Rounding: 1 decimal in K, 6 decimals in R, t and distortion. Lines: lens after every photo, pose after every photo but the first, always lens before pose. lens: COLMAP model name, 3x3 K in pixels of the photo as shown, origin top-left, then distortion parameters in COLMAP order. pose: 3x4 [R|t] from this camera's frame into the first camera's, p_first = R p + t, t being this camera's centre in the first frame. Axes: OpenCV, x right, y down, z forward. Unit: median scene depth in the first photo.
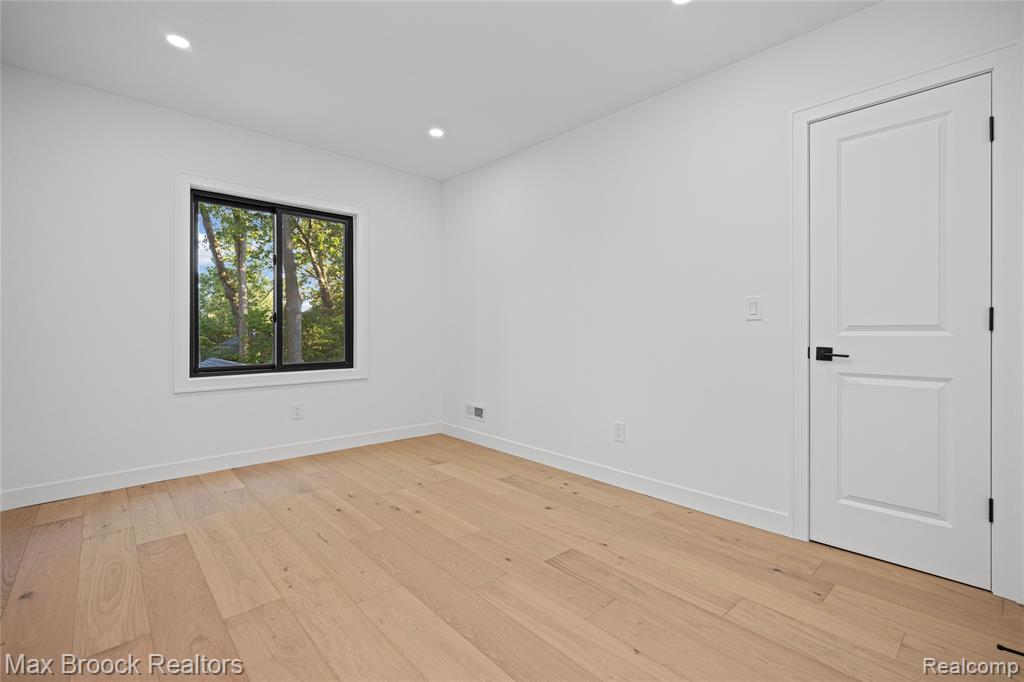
lens RADIAL K [[465.4, 0, 511.1], [0, 465.4, 338.8], [0, 0, 1]] dist [0.004550, -0.000129]
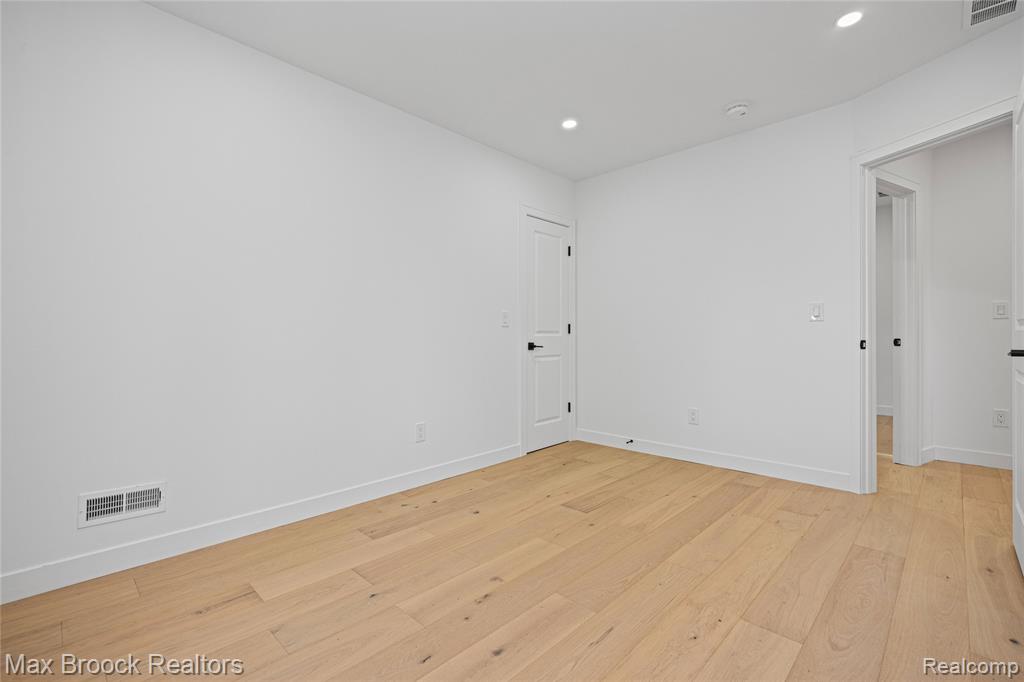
lens RADIAL K [[465.4, 0, 507.8], [0, 465.4, 337.5], [0, 0, 1]] dist [0.004550, -0.000129]
pose [[-0.078798, -0.009390, 0.996846, -1.067979], [0.016724, 0.999802, 0.010740, -0.021534], [-0.996750, 0.017517, -0.078625, 1.179762]]
